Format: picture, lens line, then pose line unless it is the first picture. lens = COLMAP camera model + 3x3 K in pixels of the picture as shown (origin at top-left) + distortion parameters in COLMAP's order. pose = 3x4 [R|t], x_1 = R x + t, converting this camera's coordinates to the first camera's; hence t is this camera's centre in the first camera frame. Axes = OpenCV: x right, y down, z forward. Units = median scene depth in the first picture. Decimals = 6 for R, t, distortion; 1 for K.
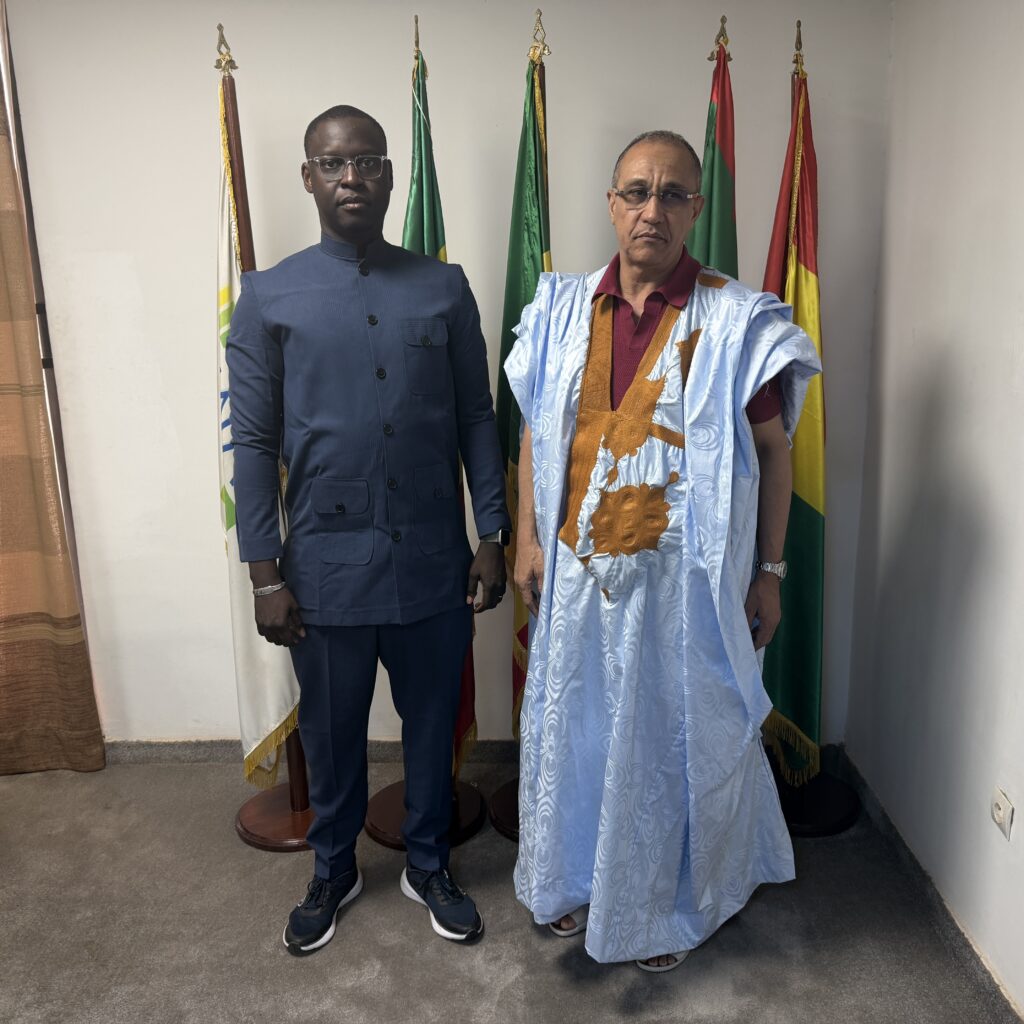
lens RADIAL K [[975.7, 0, 503.0], [0, 975.7, 515.0], [0, 0, 1]] dist [-0.001441, -0.019485]
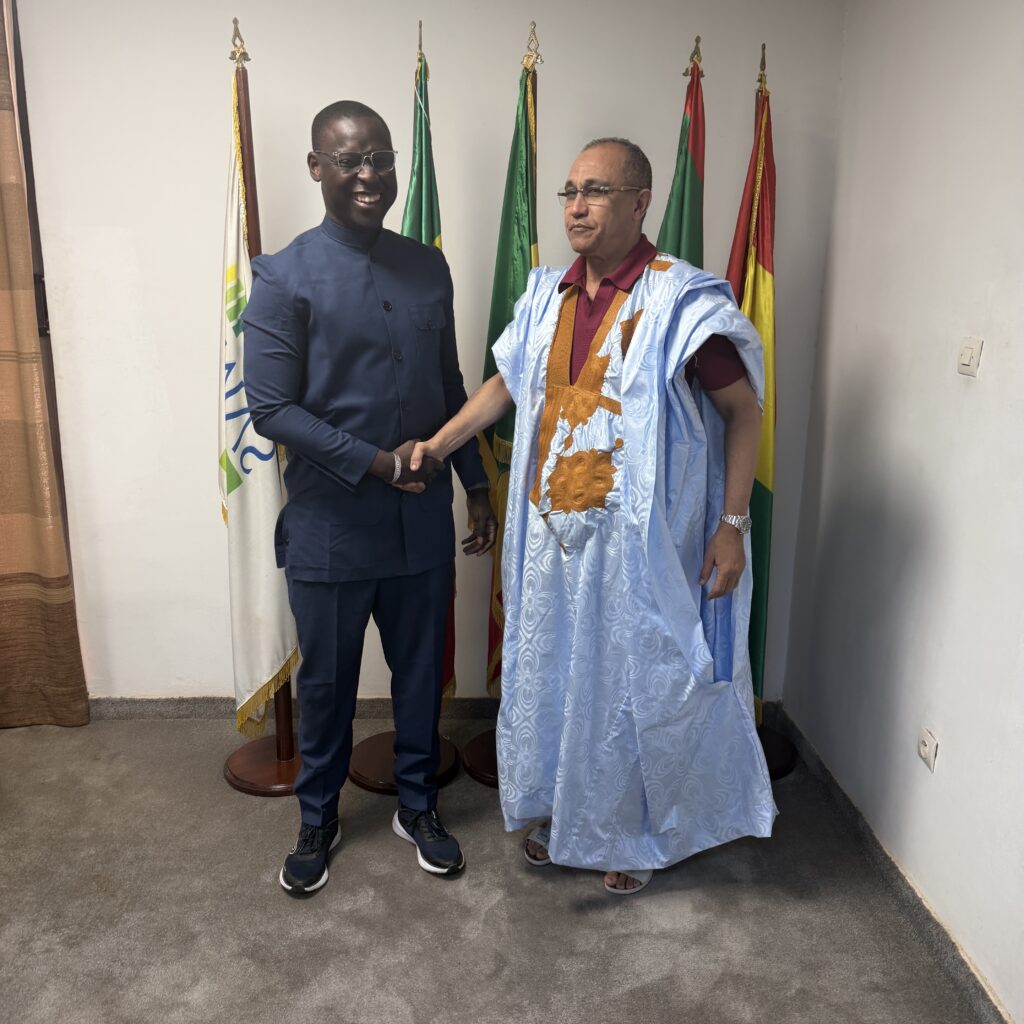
lens RADIAL K [[975.7, 0, 503.0], [0, 975.7, 515.0], [0, 0, 1]] dist [-0.001441, -0.019485]
pose [[0.996956, 0.019017, 0.075615, -0.066449], [-0.019952, 0.999733, 0.011630, 0.021285], [-0.075374, -0.013103, 0.997069, -0.090258]]
